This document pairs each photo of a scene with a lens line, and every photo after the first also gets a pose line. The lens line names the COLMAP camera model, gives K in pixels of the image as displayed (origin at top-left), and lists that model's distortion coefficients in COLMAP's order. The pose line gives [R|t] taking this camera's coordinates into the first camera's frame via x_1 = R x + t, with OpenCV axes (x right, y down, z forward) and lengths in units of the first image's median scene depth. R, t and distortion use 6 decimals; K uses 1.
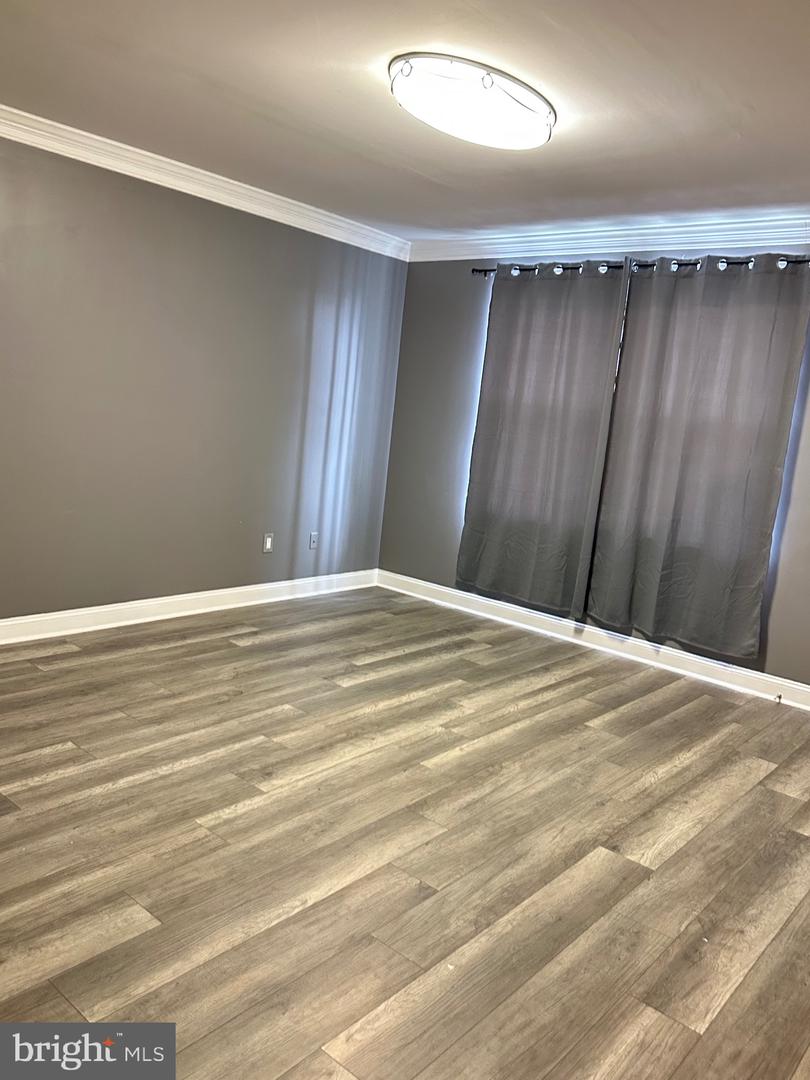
lens RADIAL K [[832.9, 0, 404.8], [0, 832.9, 537.1], [0, 0, 1]] dist [0.076135, -0.109191]
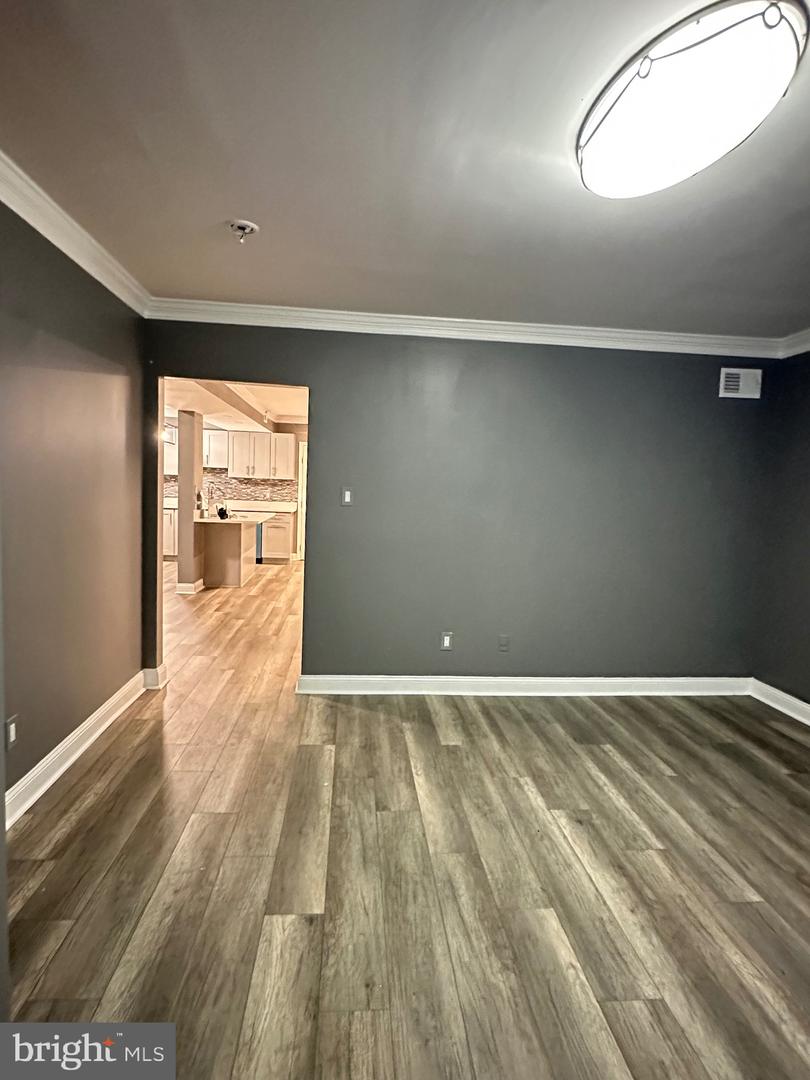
lens RADIAL K [[598.0, 0, 402.6], [0, 598.0, 537.8], [0, 0, 1]] dist [0.048163, 0.000294]
pose [[-0.693551, -0.054986, -0.718306, 0.695668], [-0.214562, 0.967599, 0.133099, -0.176870], [0.687714, 0.246432, -0.682877, 1.418121]]
